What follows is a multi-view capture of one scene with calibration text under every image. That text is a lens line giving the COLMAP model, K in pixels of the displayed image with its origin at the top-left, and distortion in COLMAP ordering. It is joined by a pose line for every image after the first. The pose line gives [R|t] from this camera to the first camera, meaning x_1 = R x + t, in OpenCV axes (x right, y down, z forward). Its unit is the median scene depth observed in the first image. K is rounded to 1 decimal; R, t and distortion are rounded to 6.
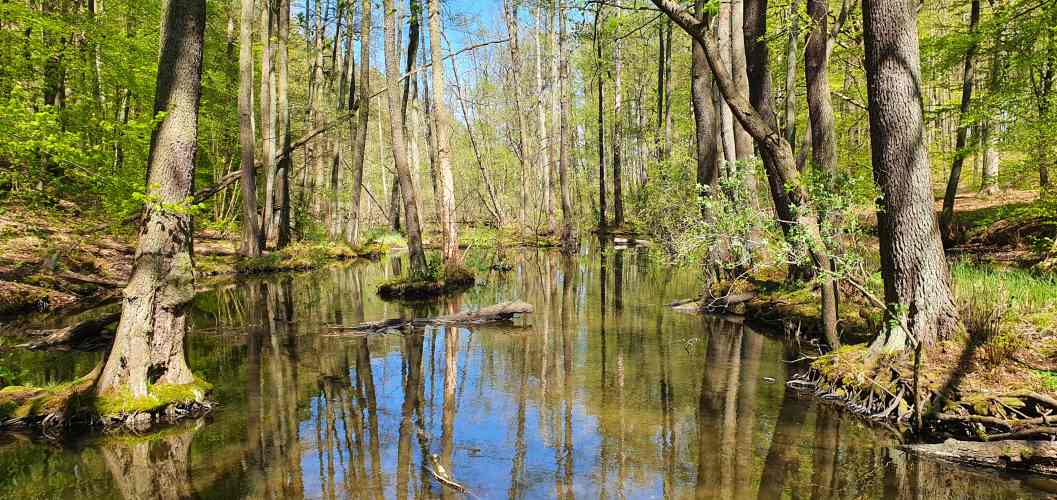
lens RADIAL K [[814.7, 0, 528.7], [0, 814.7, 248.3], [0, 0, 1]] dist [-0.000318, 0.007148]
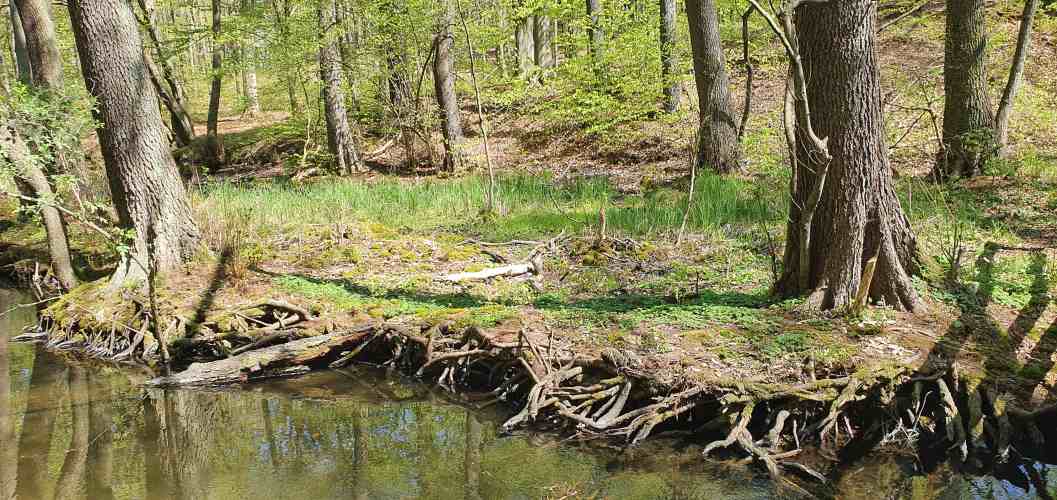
lens RADIAL K [[814.7, 0, 528.6], [0, 814.7, 250.2], [0, 0, 1]] dist [-0.000318, 0.007148]
pose [[0.676019, -0.133532, 0.724684, 0.091271], [0.065933, 0.990460, 0.120999, 0.010000], [-0.733928, -0.034017, 0.678375, 0.055697]]
